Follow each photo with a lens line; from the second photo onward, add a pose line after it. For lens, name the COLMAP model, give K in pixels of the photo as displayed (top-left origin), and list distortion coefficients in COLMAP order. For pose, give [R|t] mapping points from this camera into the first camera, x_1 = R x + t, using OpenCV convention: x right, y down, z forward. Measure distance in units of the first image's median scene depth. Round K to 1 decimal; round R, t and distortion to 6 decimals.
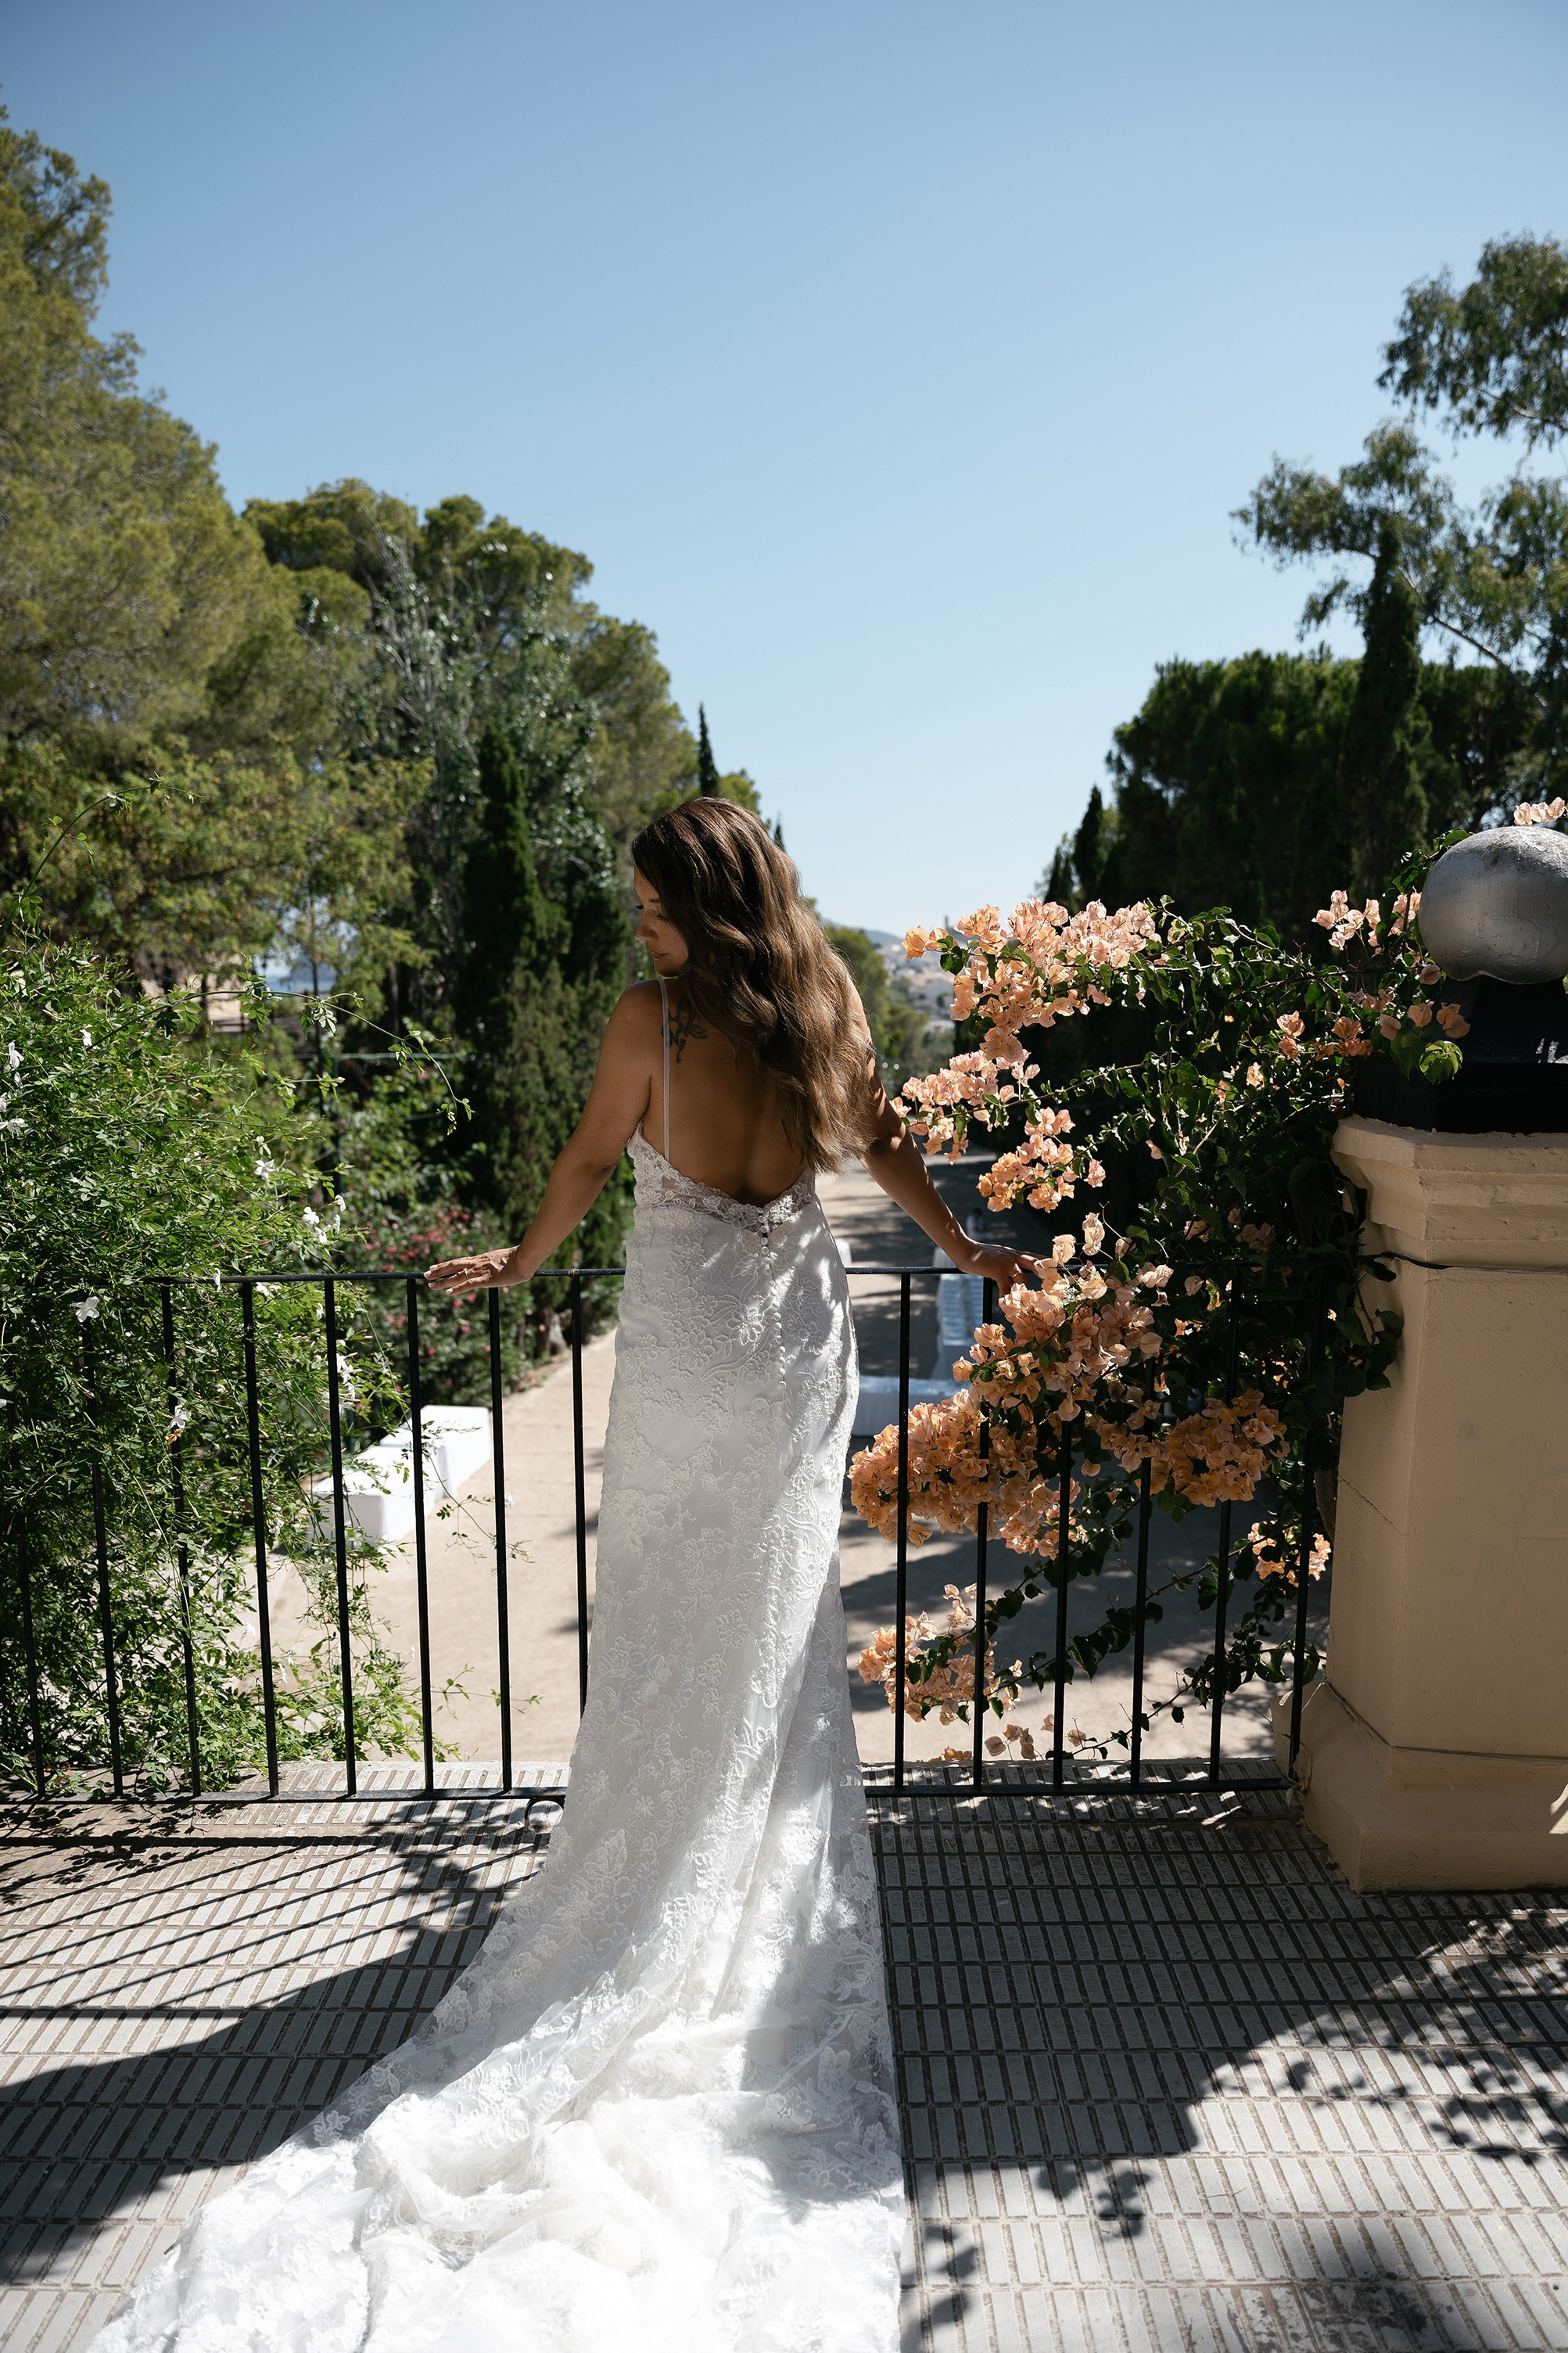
lens RADIAL K [[1372.4, 0, 790.4], [0, 1372.4, 1165.9], [0, 0, 1]] dist [-0.006779, -0.002090]
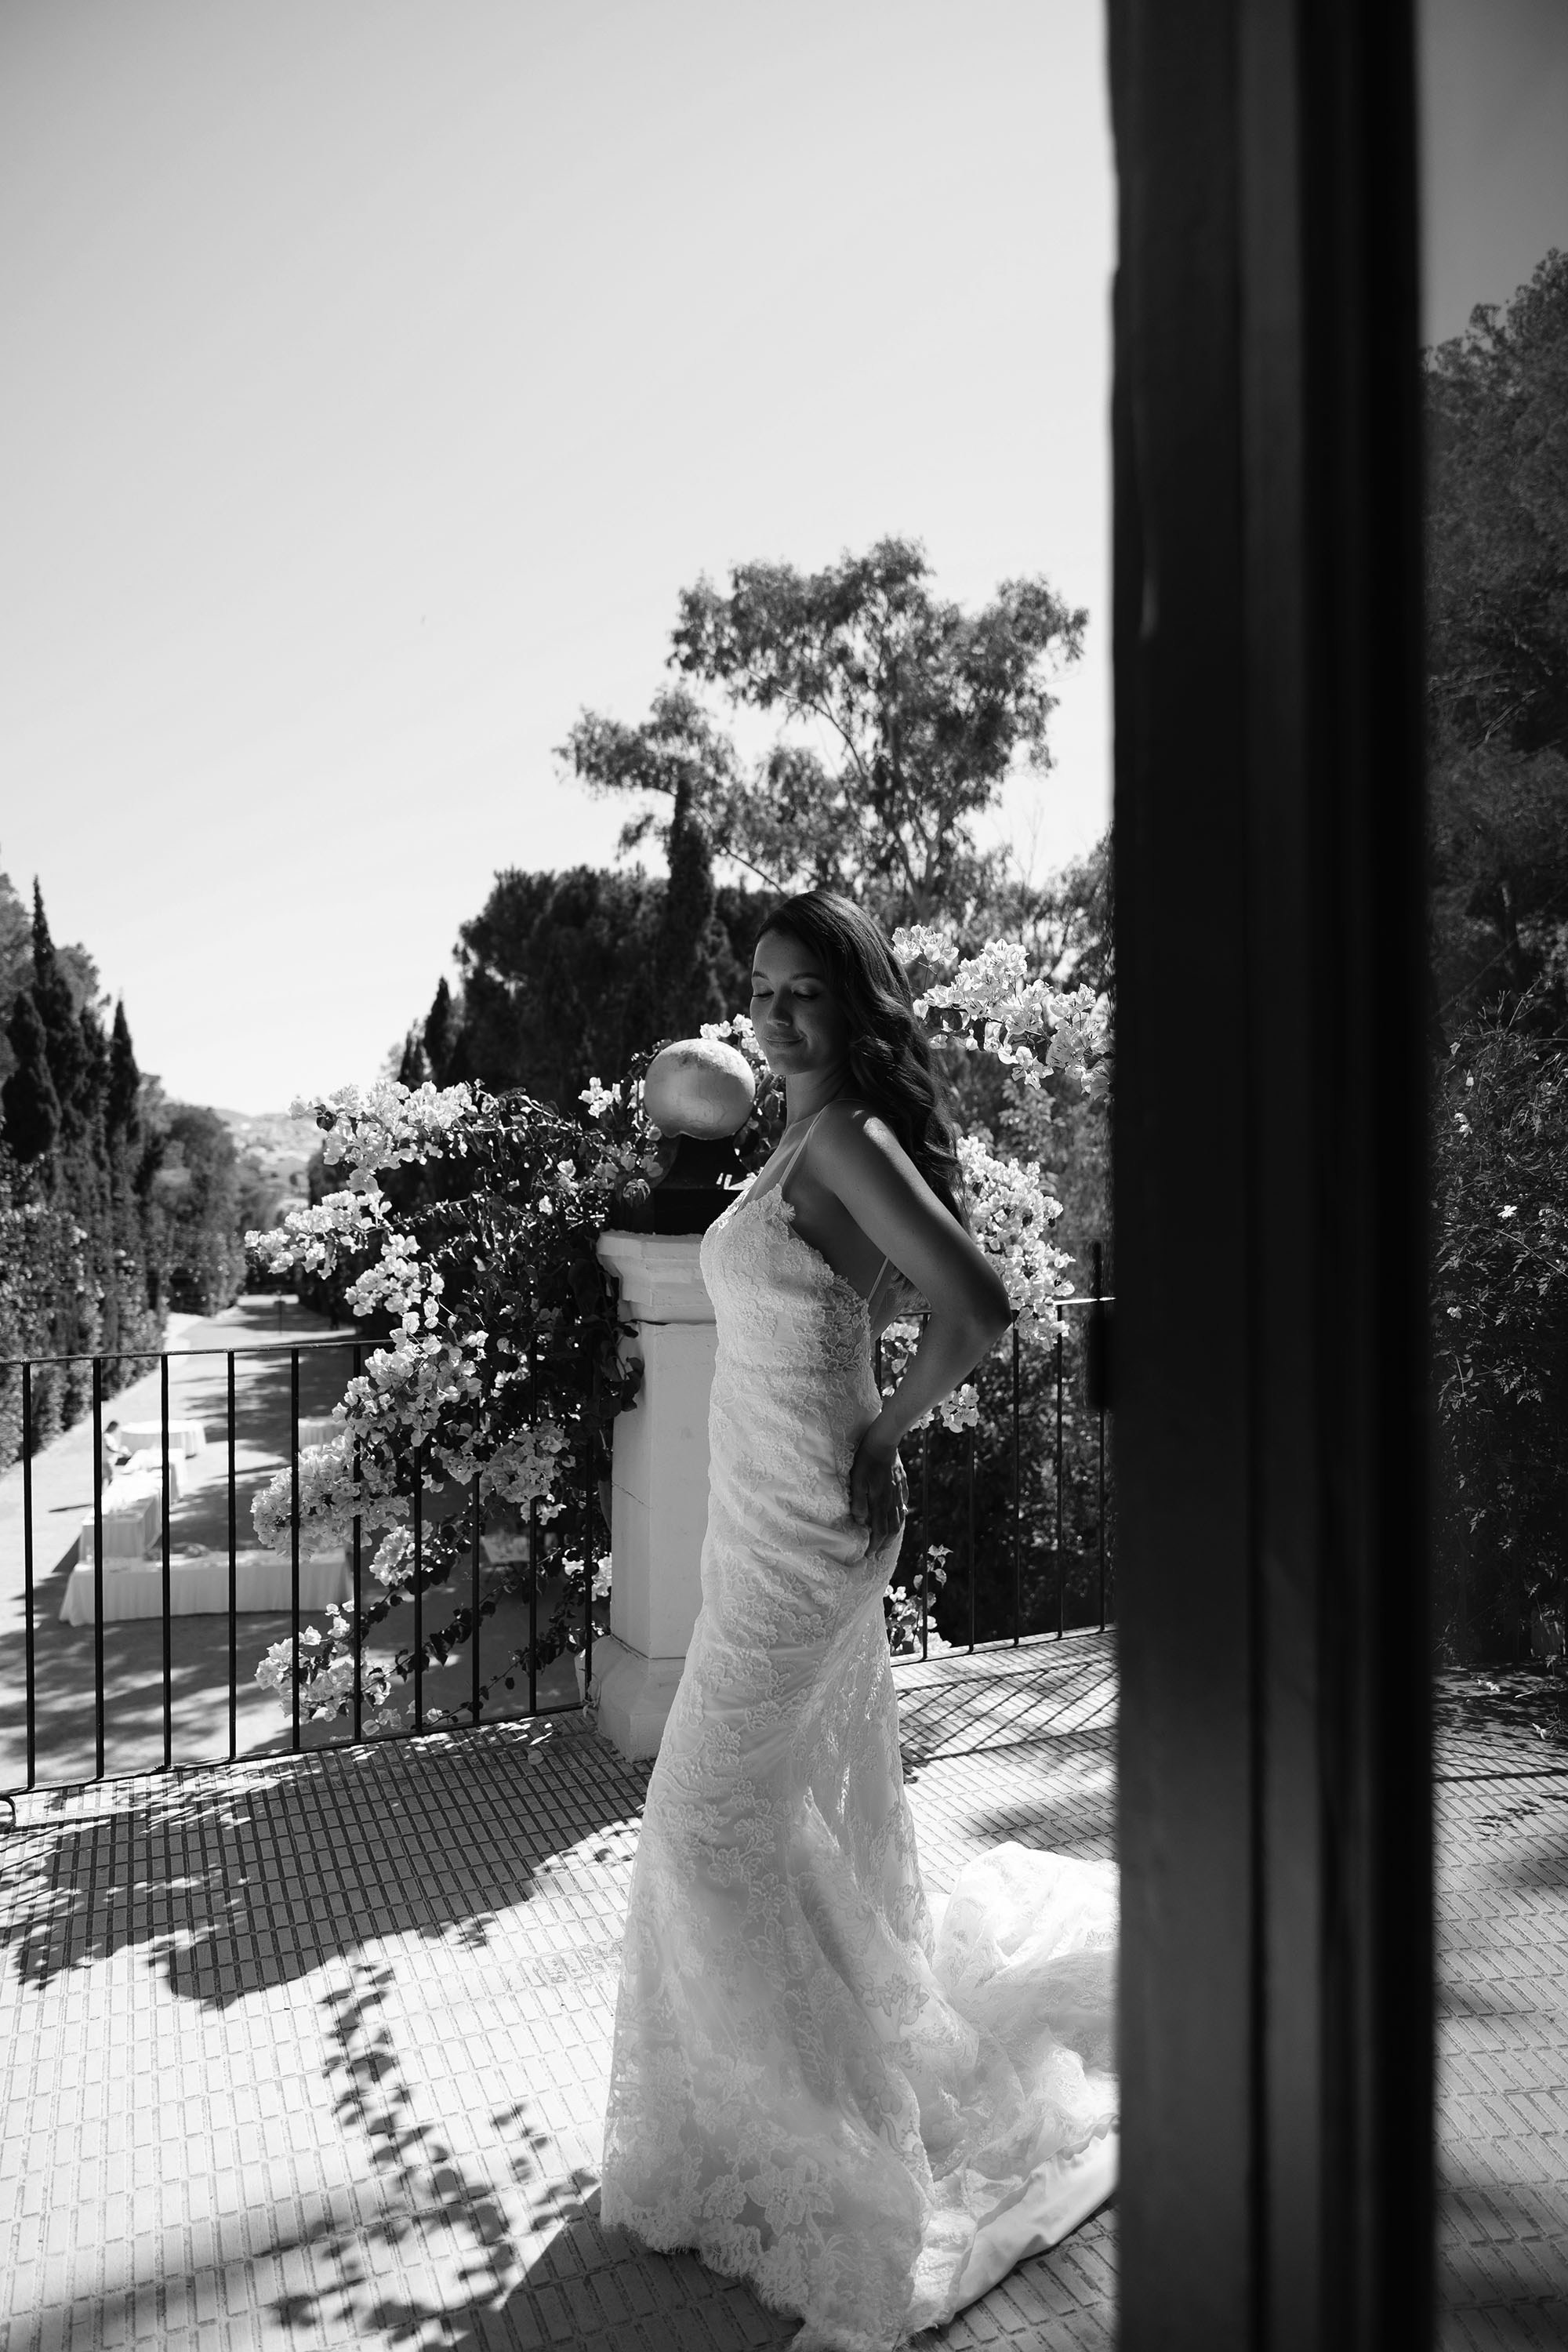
lens RADIAL K [[1590.8, 0, 777.6], [0, 1590.8, 1169.5], [0, 0, 1]] dist [0.026954, -0.019267]
pose [[0.916798, -0.004249, 0.399329, -0.042682], [0.058362, 0.990633, -0.123450, 0.049838], [-0.395064, 0.136485, 0.908458, -0.257969]]
